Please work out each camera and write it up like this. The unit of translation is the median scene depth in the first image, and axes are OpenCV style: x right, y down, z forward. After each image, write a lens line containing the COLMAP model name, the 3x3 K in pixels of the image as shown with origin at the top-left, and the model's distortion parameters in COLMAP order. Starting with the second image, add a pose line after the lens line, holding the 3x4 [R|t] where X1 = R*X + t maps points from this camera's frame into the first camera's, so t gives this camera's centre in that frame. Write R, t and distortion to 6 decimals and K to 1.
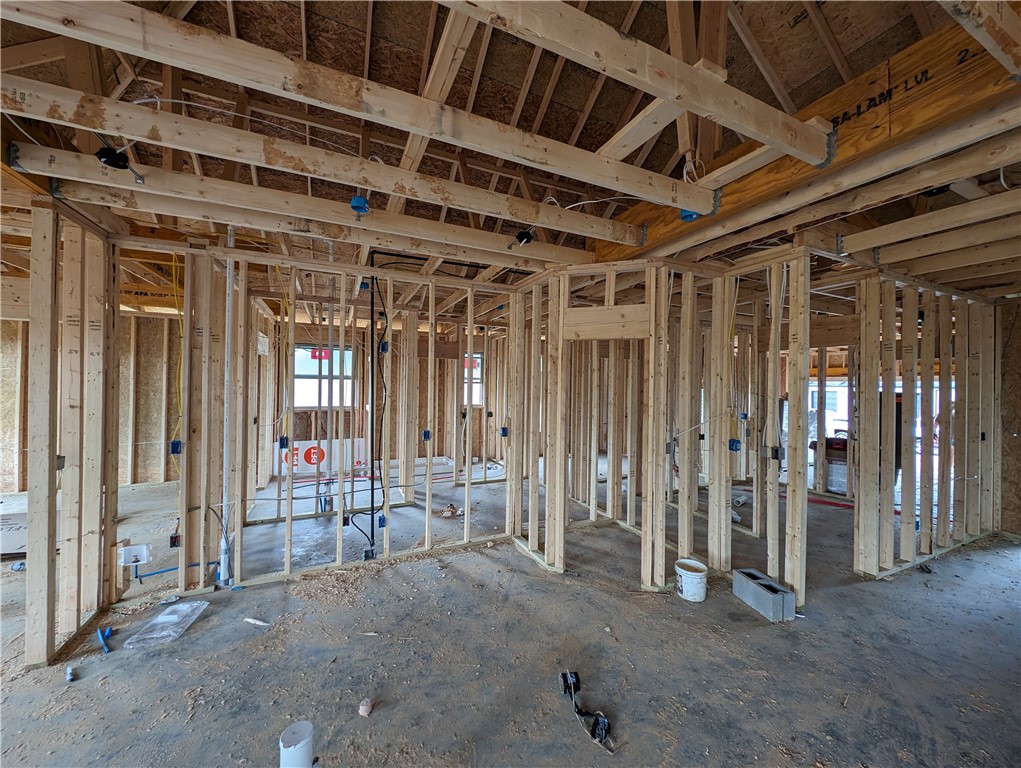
lens RADIAL K [[385.9, 0, 513.4], [0, 385.9, 383.2], [0, 0, 1]] dist [-0.000290, -0.000546]
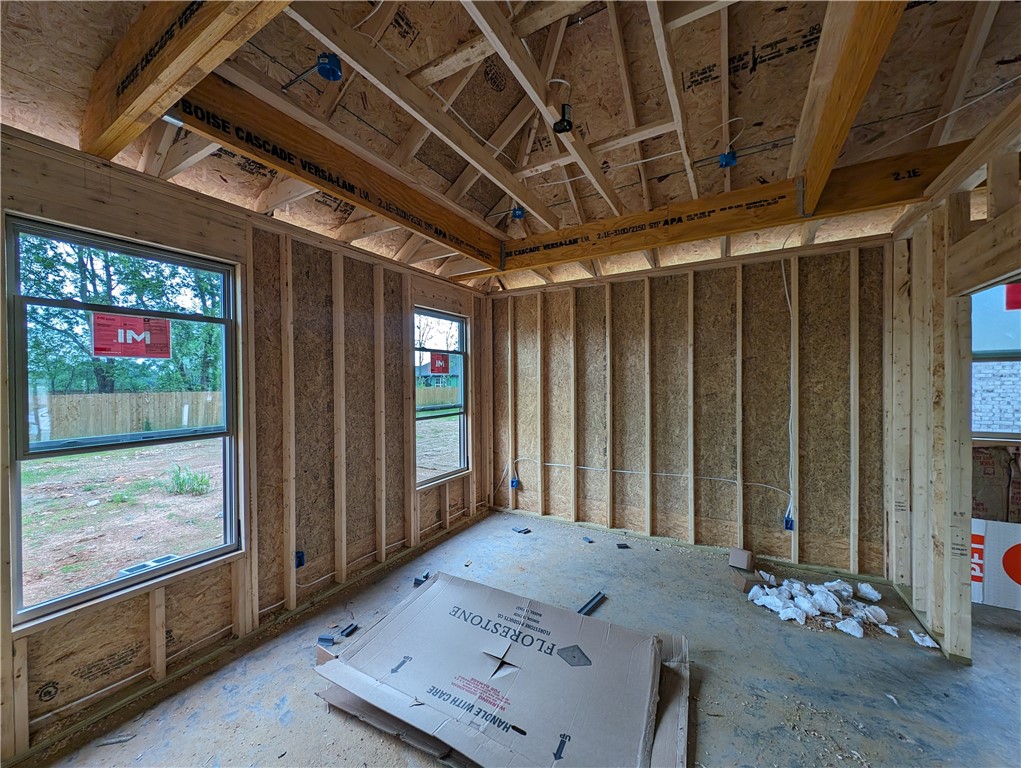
lens RADIAL K [[385.9, 0, 513.4], [0, 385.9, 383.2], [0, 0, 1]] dist [-0.000290, -0.000546]
pose [[0.574349, -0.016307, -0.818448, -1.222695], [0.020610, 0.999773, -0.005457, 0.007221], [0.818351, -0.013734, 0.574554, 0.917114]]
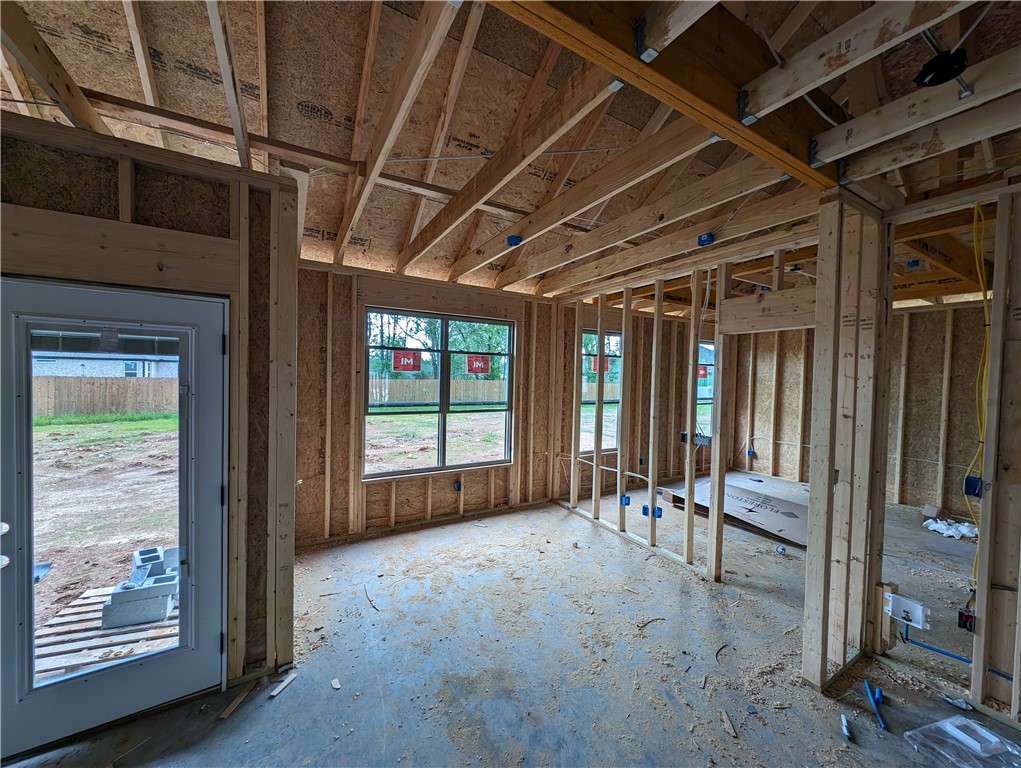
lens RADIAL K [[385.9, 0, 513.4], [0, 385.9, 383.2], [0, 0, 1]] dist [-0.000290, -0.000546]
pose [[0.094469, 0.009534, -0.995482, -0.284691], [-0.018609, 0.999796, 0.007809, -0.008072], [0.995354, 0.017787, 0.094627, 0.123542]]
